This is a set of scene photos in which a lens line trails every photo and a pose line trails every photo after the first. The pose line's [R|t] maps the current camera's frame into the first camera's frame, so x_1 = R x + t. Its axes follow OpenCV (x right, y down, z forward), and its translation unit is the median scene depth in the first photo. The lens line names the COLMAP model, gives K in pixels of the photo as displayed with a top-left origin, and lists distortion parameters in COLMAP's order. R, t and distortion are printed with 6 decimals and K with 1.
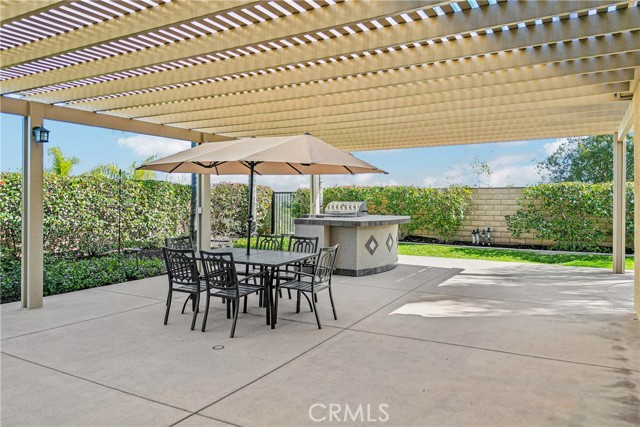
lens RADIAL K [[461.8, 0, 320.0], [0, 461.8, 213.5], [0, 0, 1]] dist [-0.004647, -0.002408]
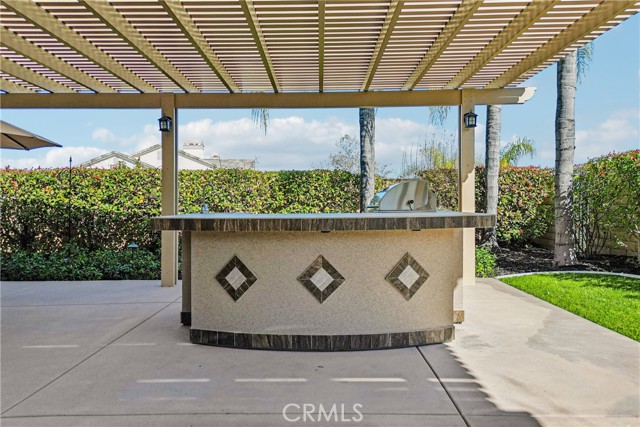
lens RADIAL K [[461.8, 0, 320.0], [0, 461.8, 213.5], [0, 0, 1]] dist [-0.004647, -0.002408]
pose [[0.474779, 0.028391, -0.879647, 0.472667], [0.002274, 0.999437, 0.033485, -0.003183], [0.880102, -0.017898, 0.474447, 0.803348]]
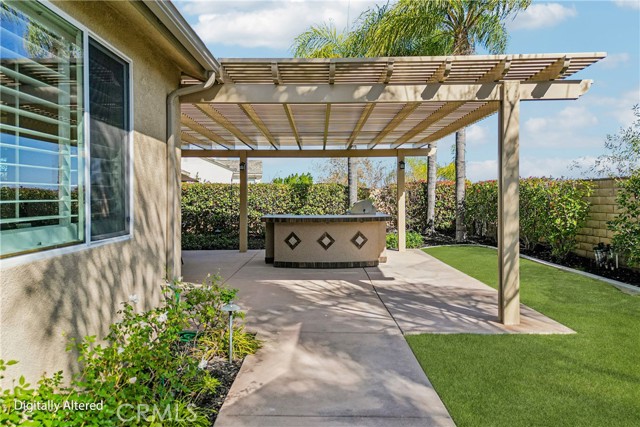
lens RADIAL K [[461.8, 0, 320.0], [0, 461.8, 213.5], [0, 0, 1]] dist [-0.004647, -0.002408]
pose [[0.477653, 0.042962, -0.877498, 0.996598], [0.001615, 0.998759, 0.049778, -0.044467], [0.878547, -0.025194, 0.476991, 0.503783]]
